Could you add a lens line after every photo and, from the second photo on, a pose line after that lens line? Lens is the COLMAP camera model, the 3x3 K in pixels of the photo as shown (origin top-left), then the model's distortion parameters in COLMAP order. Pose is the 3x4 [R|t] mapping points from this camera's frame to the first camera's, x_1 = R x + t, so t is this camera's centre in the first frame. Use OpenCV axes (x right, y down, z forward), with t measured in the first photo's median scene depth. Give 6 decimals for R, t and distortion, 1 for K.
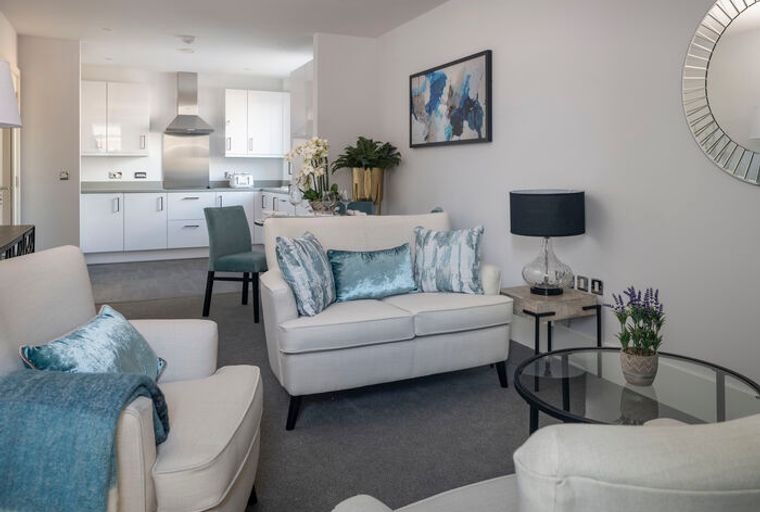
lens RADIAL K [[539.6, 0, 383.0], [0, 539.6, 250.9], [0, 0, 1]] dist [0.006844, 0.002556]
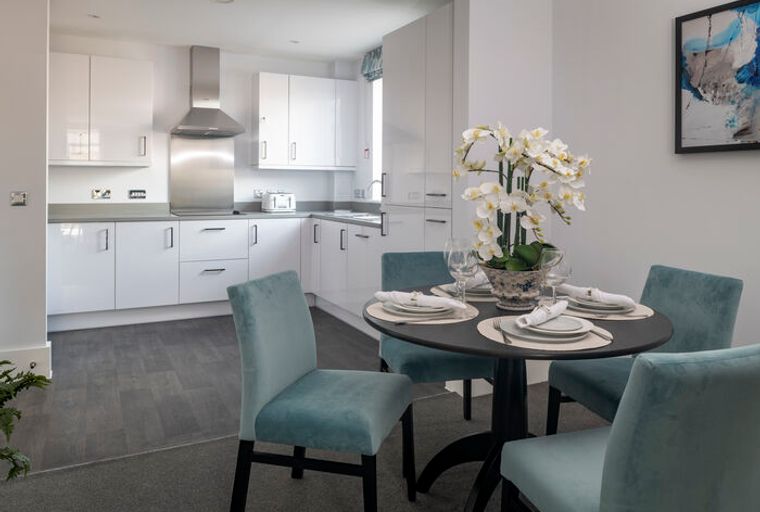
lens RADIAL K [[539.6, 0, 376.9], [0, 539.6, 260.7], [0, 0, 1]] dist [0.006844, 0.002556]
pose [[0.999522, 0.001736, 0.030877, -0.161889], [-0.001538, 0.999978, -0.006442, -0.050514], [-0.030887, 0.006391, 0.999502, 0.296073]]
